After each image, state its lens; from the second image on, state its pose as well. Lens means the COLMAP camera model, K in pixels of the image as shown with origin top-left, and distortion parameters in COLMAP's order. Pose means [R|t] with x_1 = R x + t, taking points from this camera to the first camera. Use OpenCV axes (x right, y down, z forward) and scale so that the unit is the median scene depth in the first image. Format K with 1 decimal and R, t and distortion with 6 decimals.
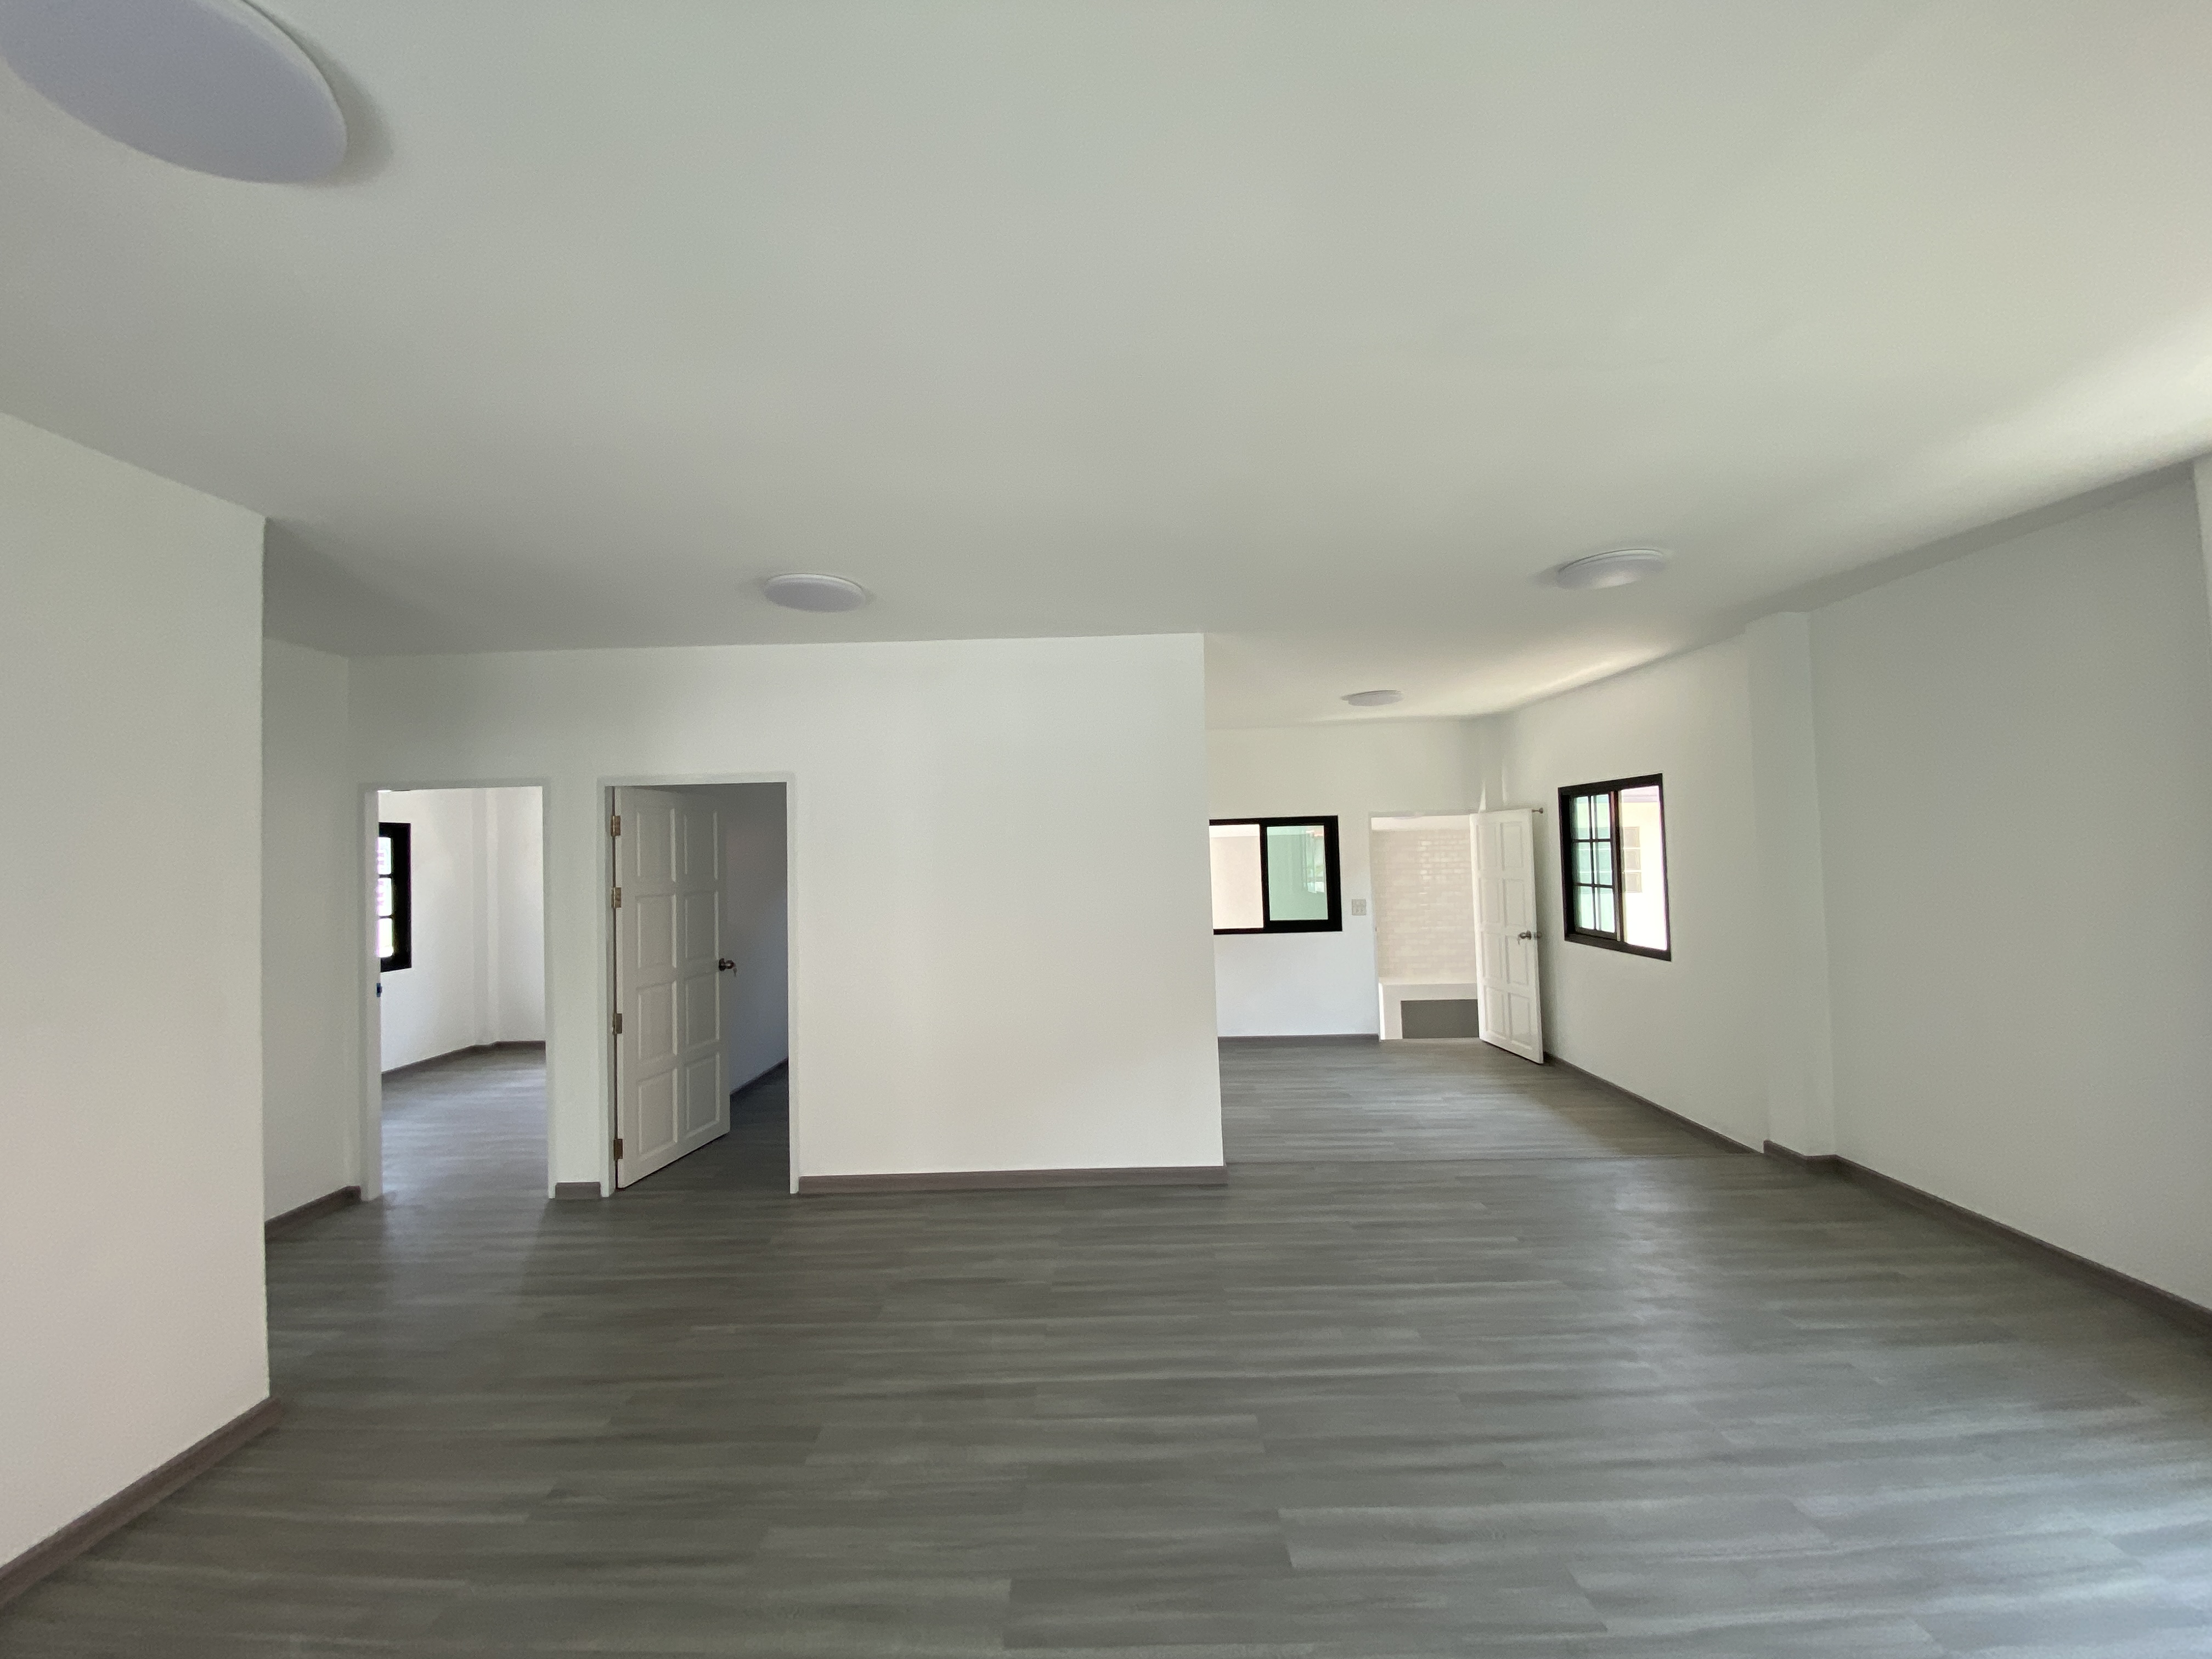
lens RADIAL K [[901.4, 0, 1111.0], [0, 901.4, 785.6], [0, 0, 1]] dist [0.012256, -0.014471]
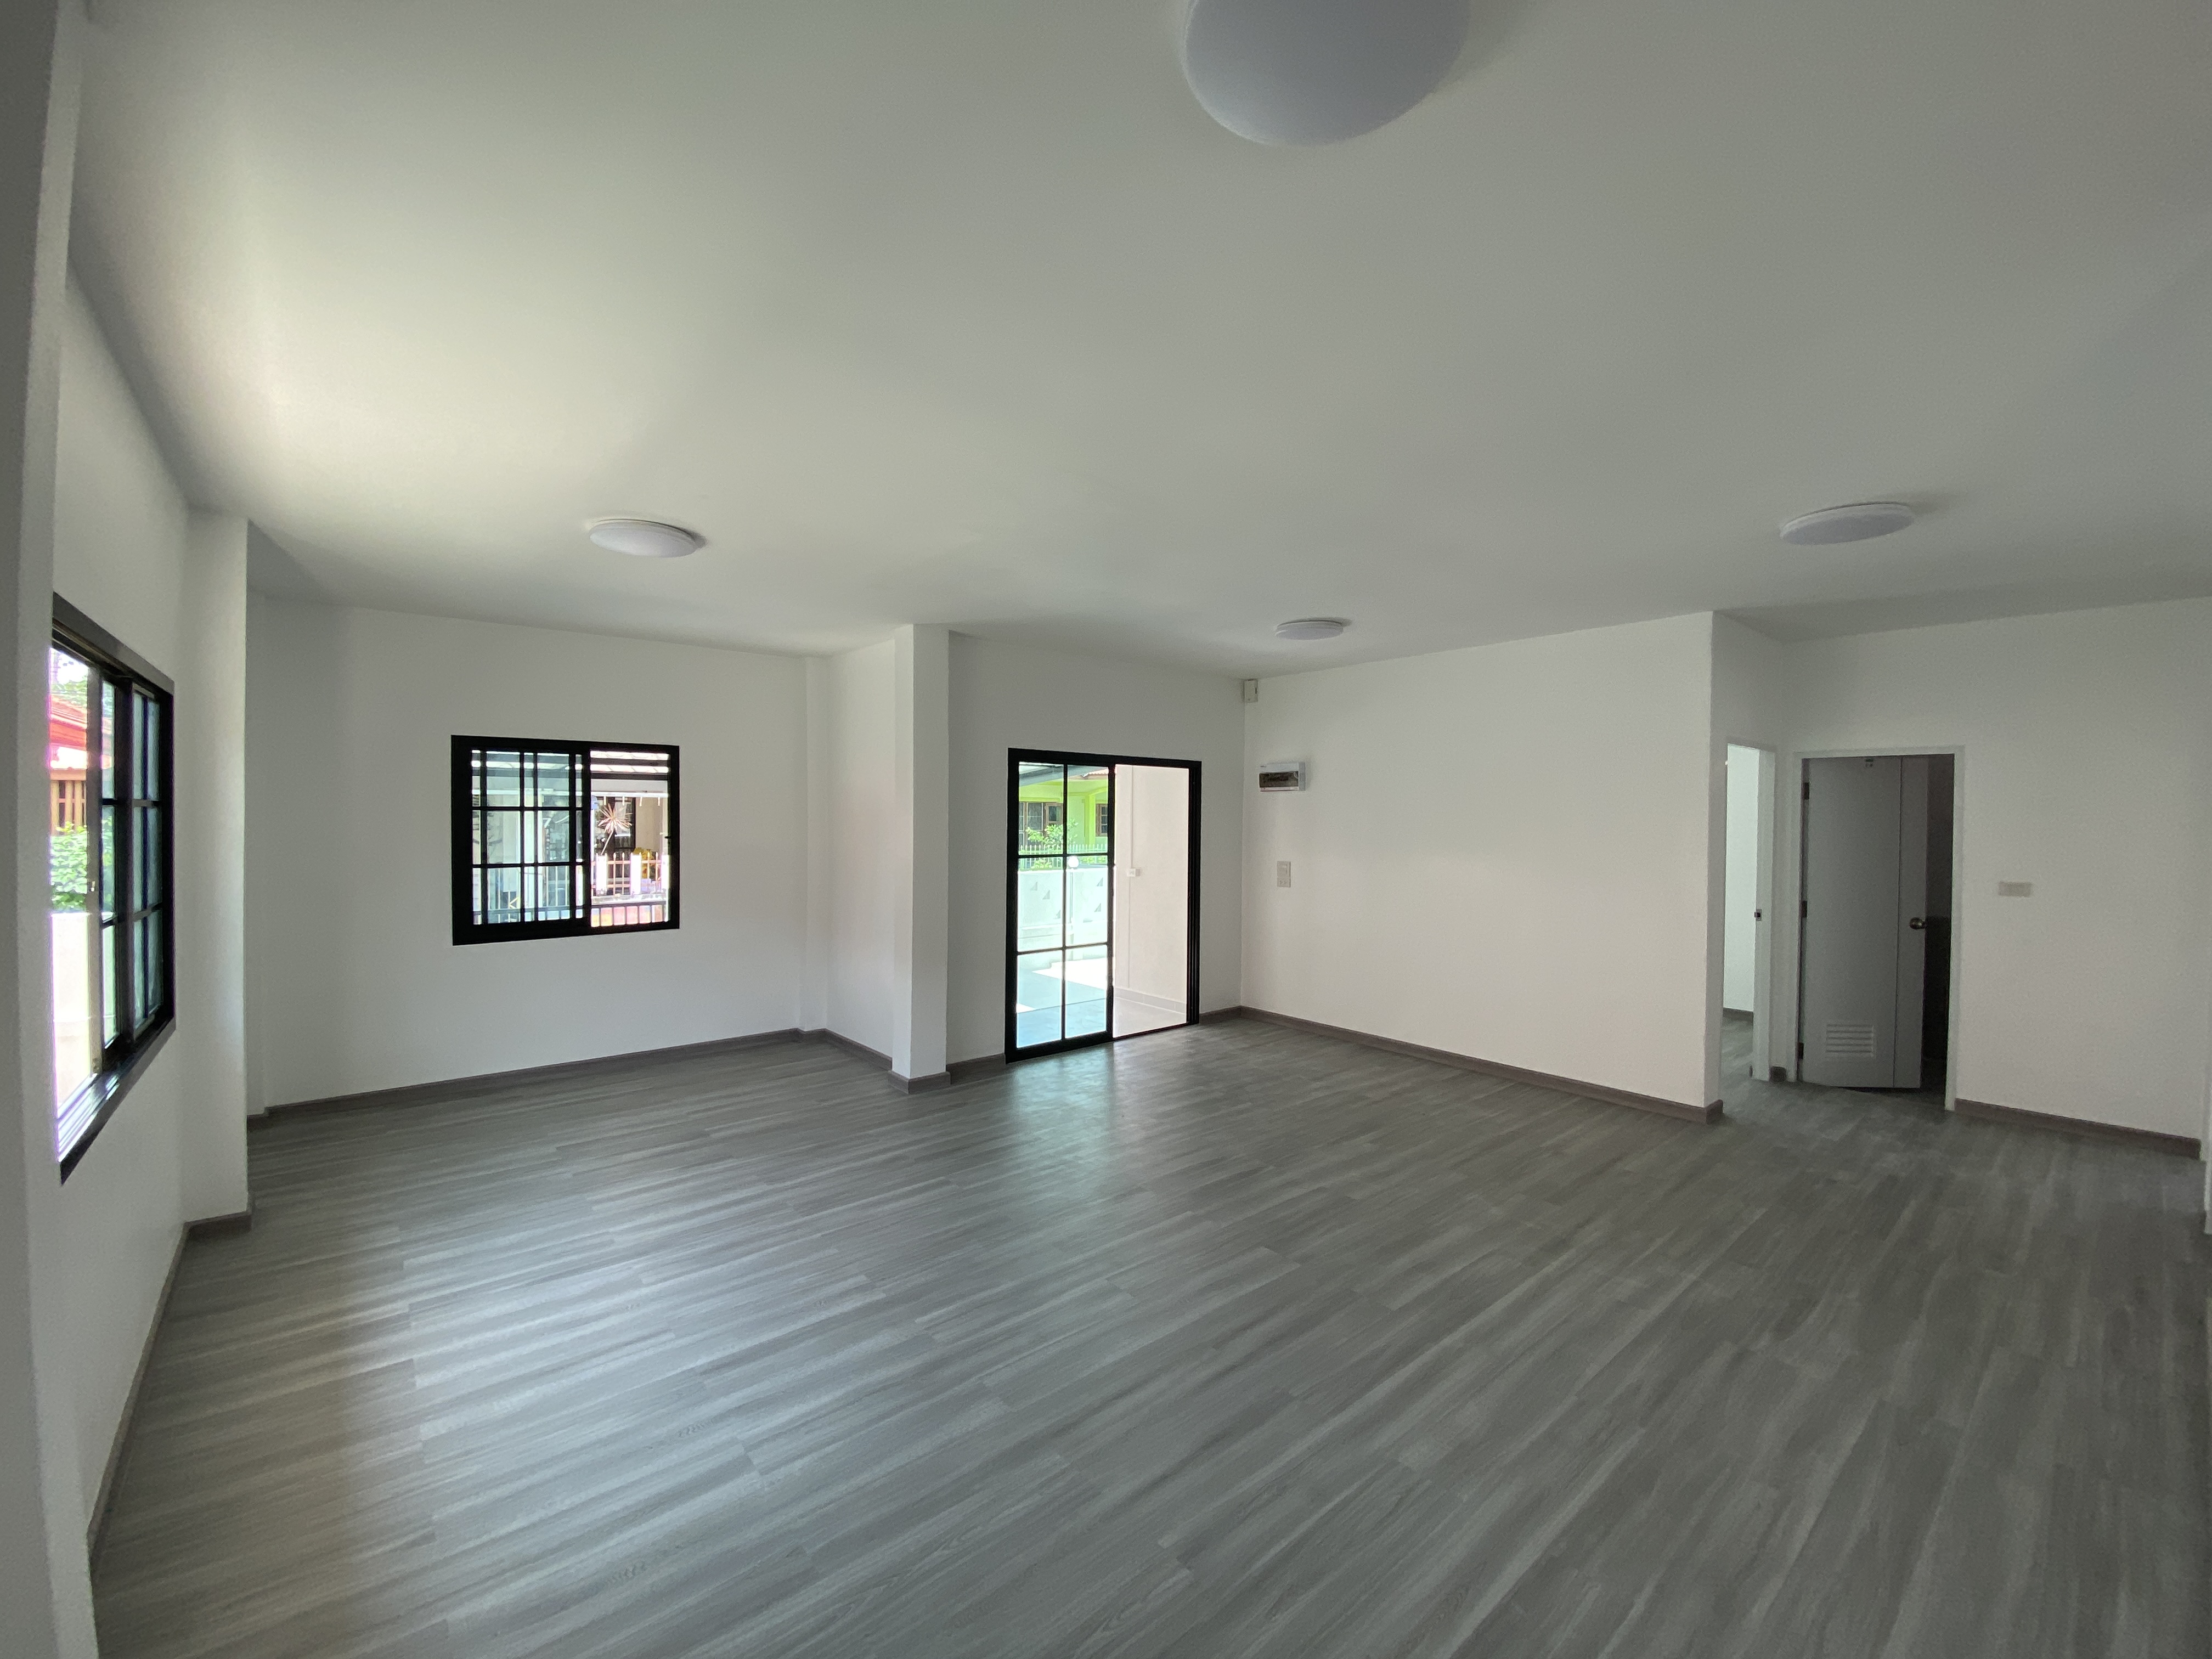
lens RADIAL K [[897.3, 0, 1102.5], [0, 897.3, 830.5], [0, 0, 1]] dist [0.030536, -0.023122]
pose [[-0.765113, 0.033479, -0.643025, 0.924720], [0.060680, 0.997952, -0.020243, 0.073166], [0.641031, -0.054507, -0.765577, 1.336728]]
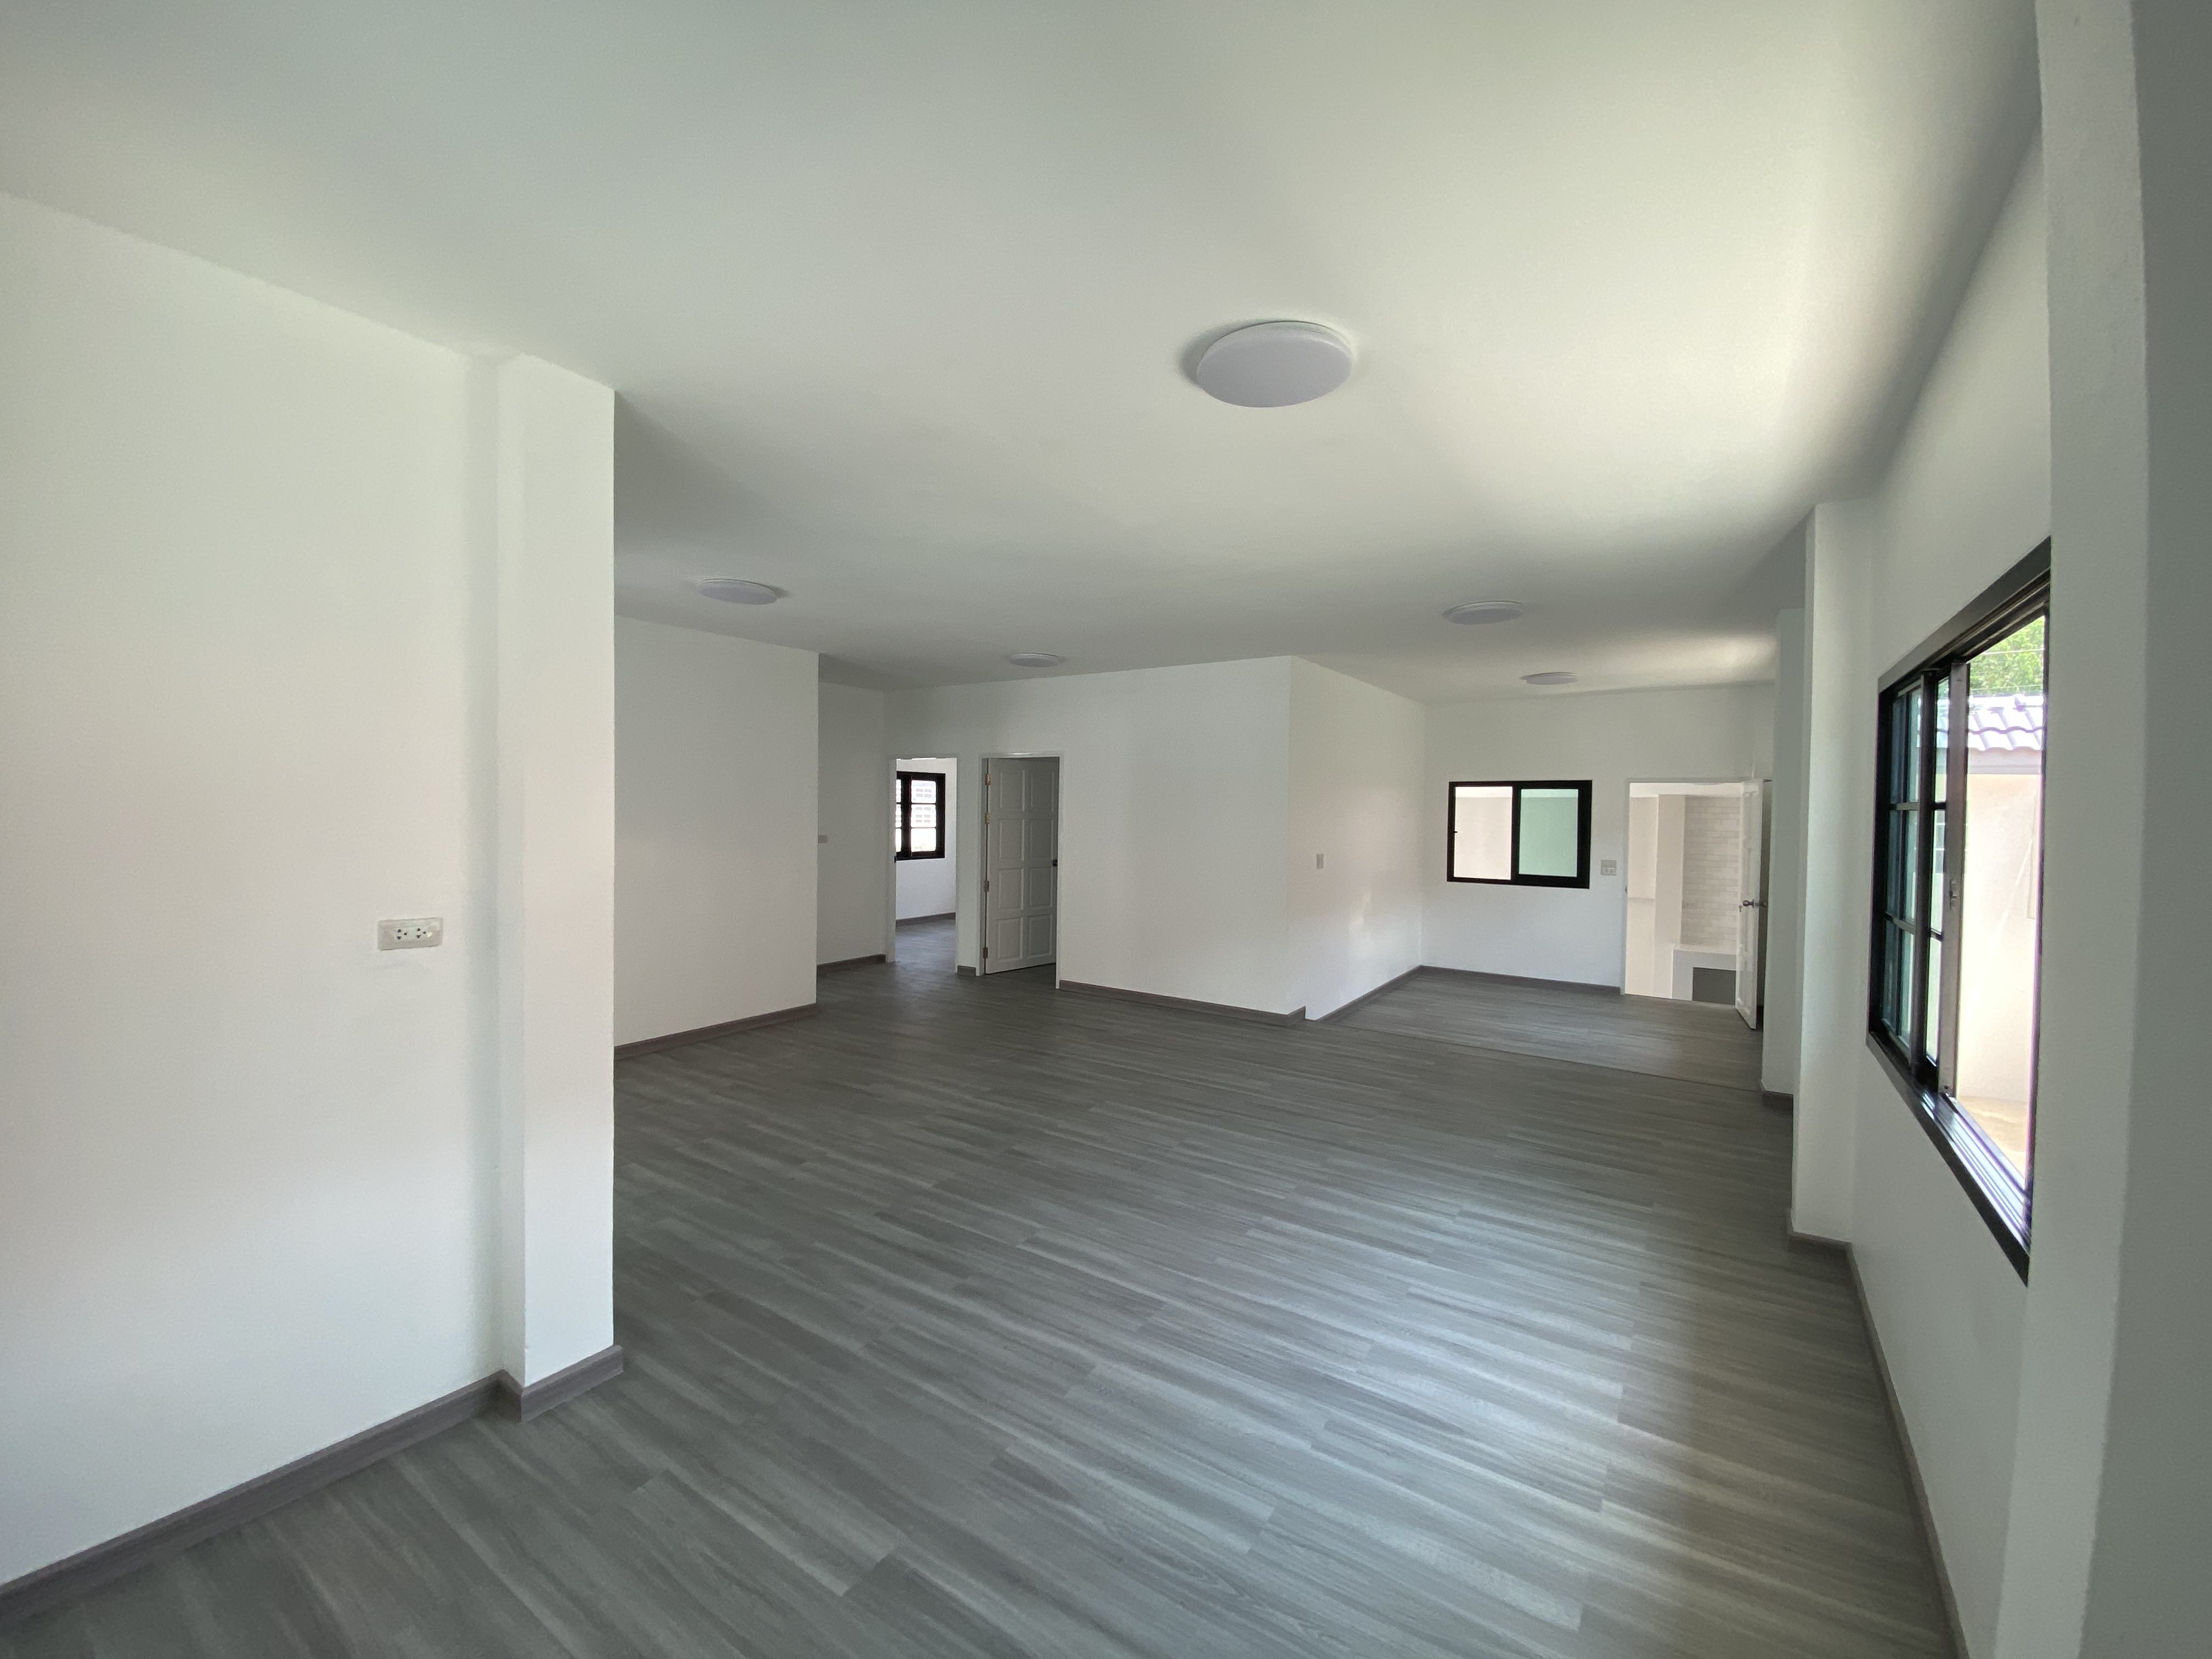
lens RADIAL K [[897.3, 0, 1102.5], [0, 897.3, 830.5], [0, 0, 1]] dist [0.030536, -0.023122]
pose [[0.831484, 0.052929, -0.553022, 0.925360], [0.005894, 0.994555, 0.104050, -0.056522], [0.555517, -0.089775, 0.826644, -0.519948]]
